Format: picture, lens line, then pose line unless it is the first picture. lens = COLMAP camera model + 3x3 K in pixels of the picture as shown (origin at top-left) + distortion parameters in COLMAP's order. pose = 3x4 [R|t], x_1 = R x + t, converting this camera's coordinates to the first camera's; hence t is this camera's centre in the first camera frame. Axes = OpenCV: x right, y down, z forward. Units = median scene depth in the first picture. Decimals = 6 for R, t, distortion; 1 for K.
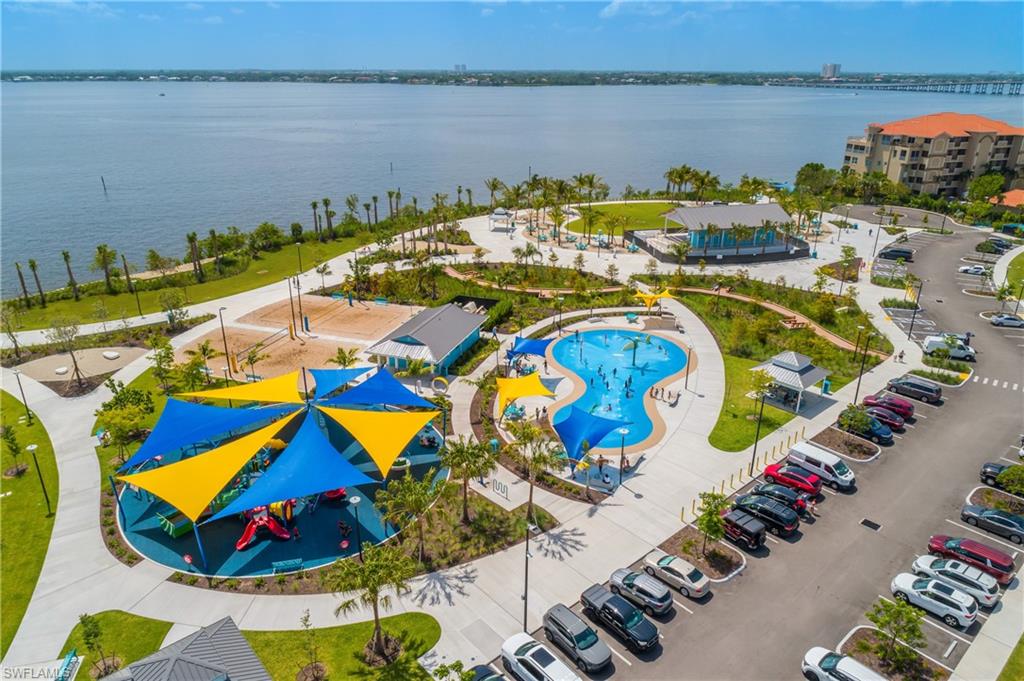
lens RADIAL K [[679.0, 0, 512.0], [0, 679.0, 340.5], [0, 0, 1]] dist [-0.000859, 0.000837]
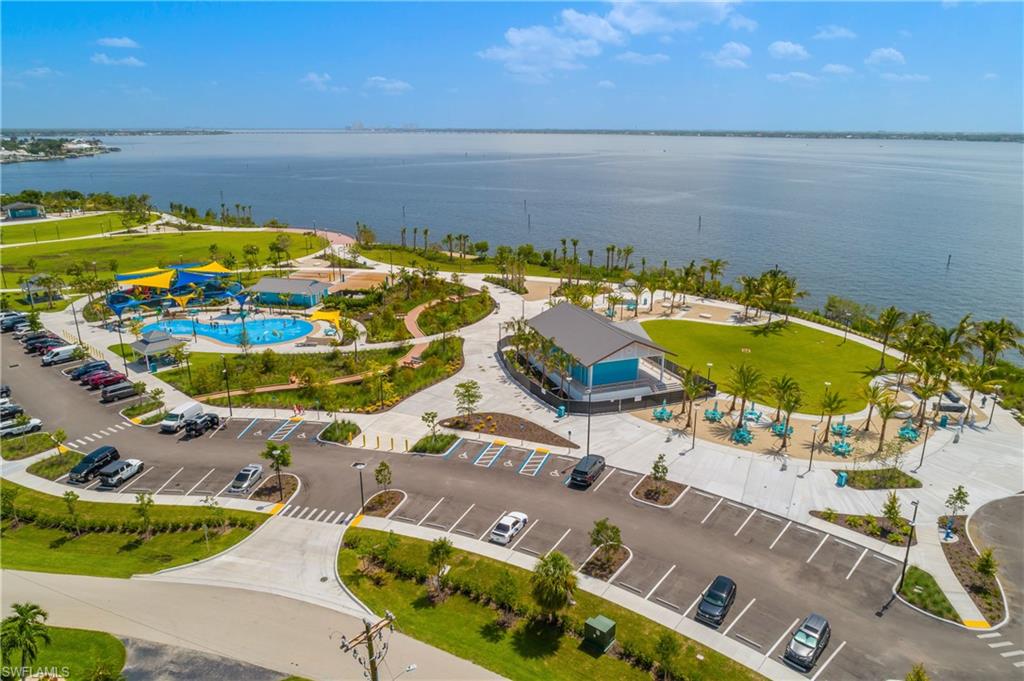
lens RADIAL K [[679.0, 0, 512.0], [0, 679.0, 340.5], [0, 0, 1]] dist [-0.000859, 0.000837]
pose [[0.111531, 0.312867, -0.943226, 0.934225], [-0.381805, 0.889790, 0.249996, -0.300617], [0.917489, 0.332246, 0.218693, 0.706934]]
